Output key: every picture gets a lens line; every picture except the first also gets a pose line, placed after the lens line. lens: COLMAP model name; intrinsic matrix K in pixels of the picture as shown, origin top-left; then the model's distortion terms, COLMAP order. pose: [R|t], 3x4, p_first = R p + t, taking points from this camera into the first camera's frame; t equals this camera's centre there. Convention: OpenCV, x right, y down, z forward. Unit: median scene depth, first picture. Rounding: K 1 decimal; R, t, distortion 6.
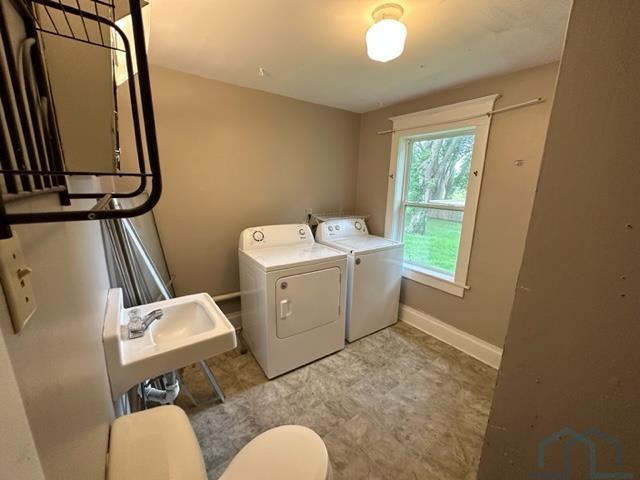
lens RADIAL K [[255.0, 0, 319.5], [0, 255.0, 240.1], [0, 0, 1]] dist [0.000205, -0.000257]
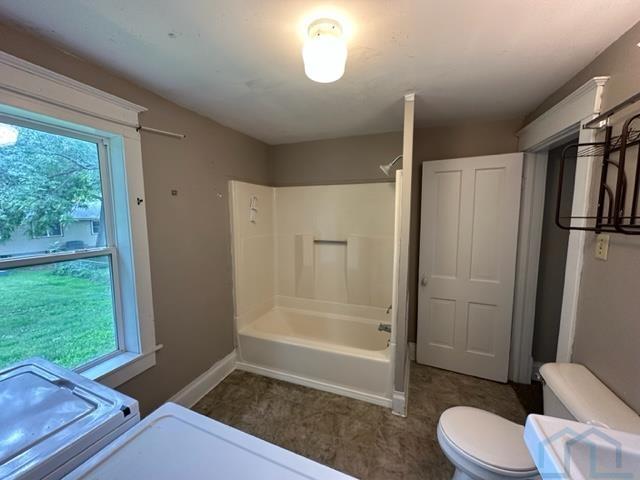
lens RADIAL K [[255.0, 0, 321.1], [0, 255.0, 240.4], [0, 0, 1]] dist [0.000205, -0.000257]
pose [[-0.555629, -0.096604, 0.825799, -0.337450], [0.178395, 0.956243, 0.231895, -0.241402], [-0.812066, 0.276166, -0.514083, 1.041018]]
